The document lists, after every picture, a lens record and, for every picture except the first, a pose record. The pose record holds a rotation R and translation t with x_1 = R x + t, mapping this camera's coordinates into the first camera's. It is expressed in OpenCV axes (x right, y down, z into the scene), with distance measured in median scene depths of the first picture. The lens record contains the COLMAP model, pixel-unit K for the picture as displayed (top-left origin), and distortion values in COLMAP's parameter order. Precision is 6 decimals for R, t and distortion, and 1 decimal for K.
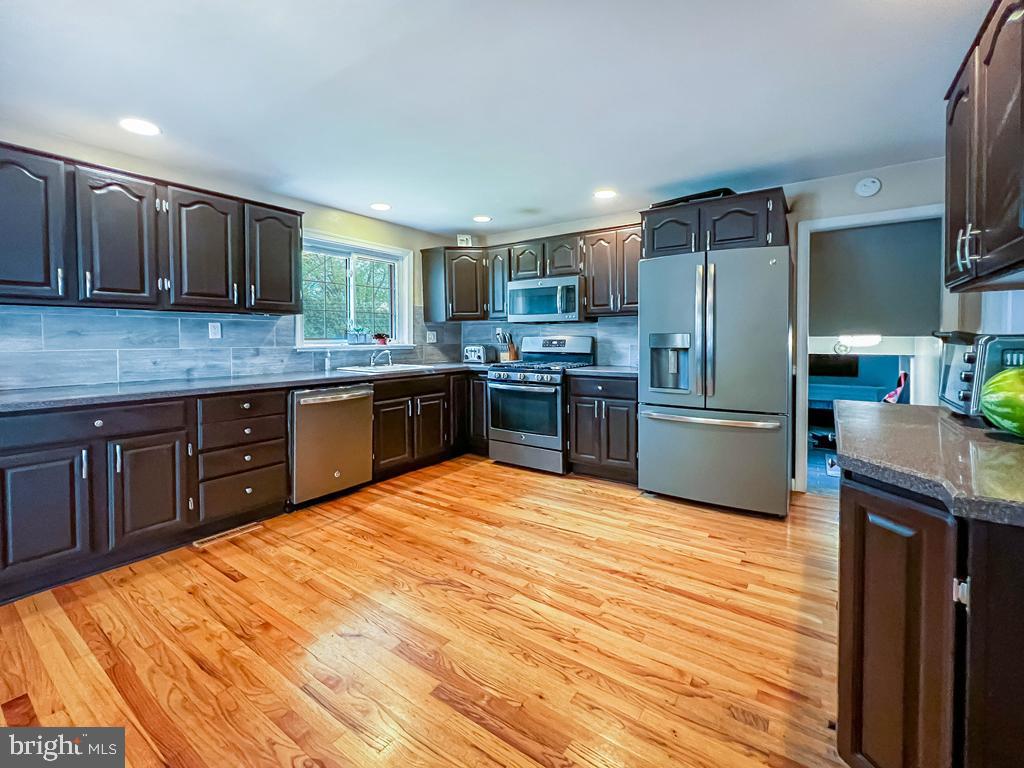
lens RADIAL K [[433.9, 0, 566.3], [0, 433.9, 342.3], [0, 0, 1]] dist [-0.000314, 0.000013]
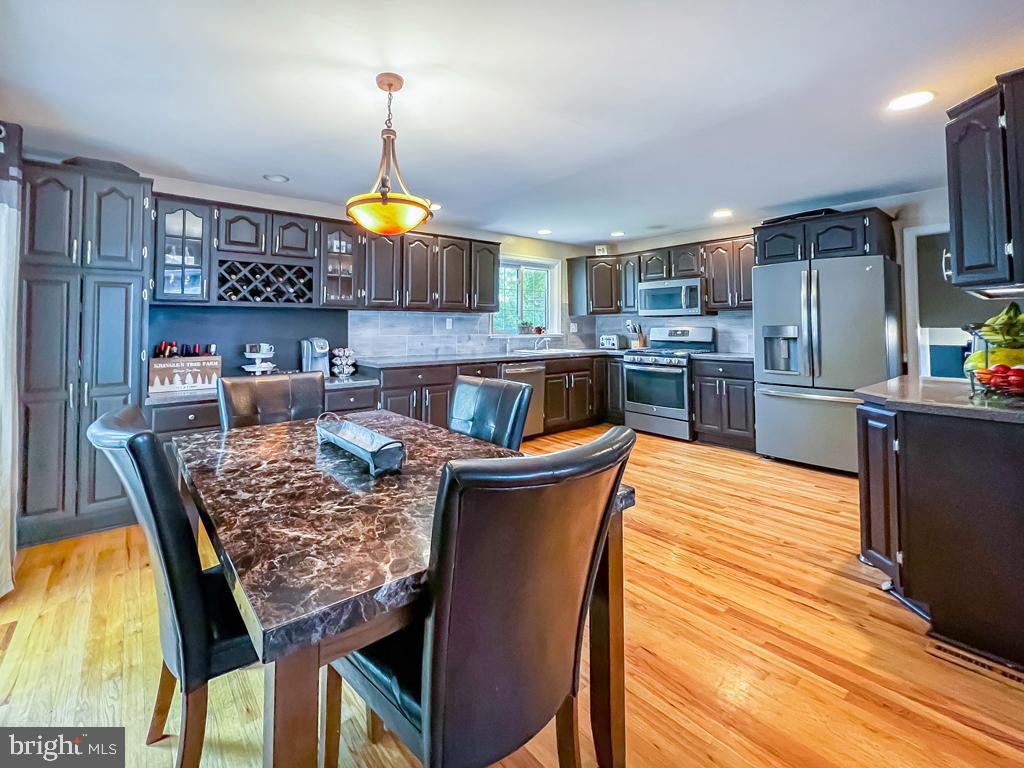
lens RADIAL K [[476.4, 0, 526.3], [0, 476.4, 303.3], [0, 0, 1]] dist [0.002122, 0.000758]
pose [[0.952263, -0.014925, -0.304913, -0.037647], [-0.003187, 0.998264, -0.058817, -0.001538], [0.305261, 0.056981, 0.950562, -0.529904]]
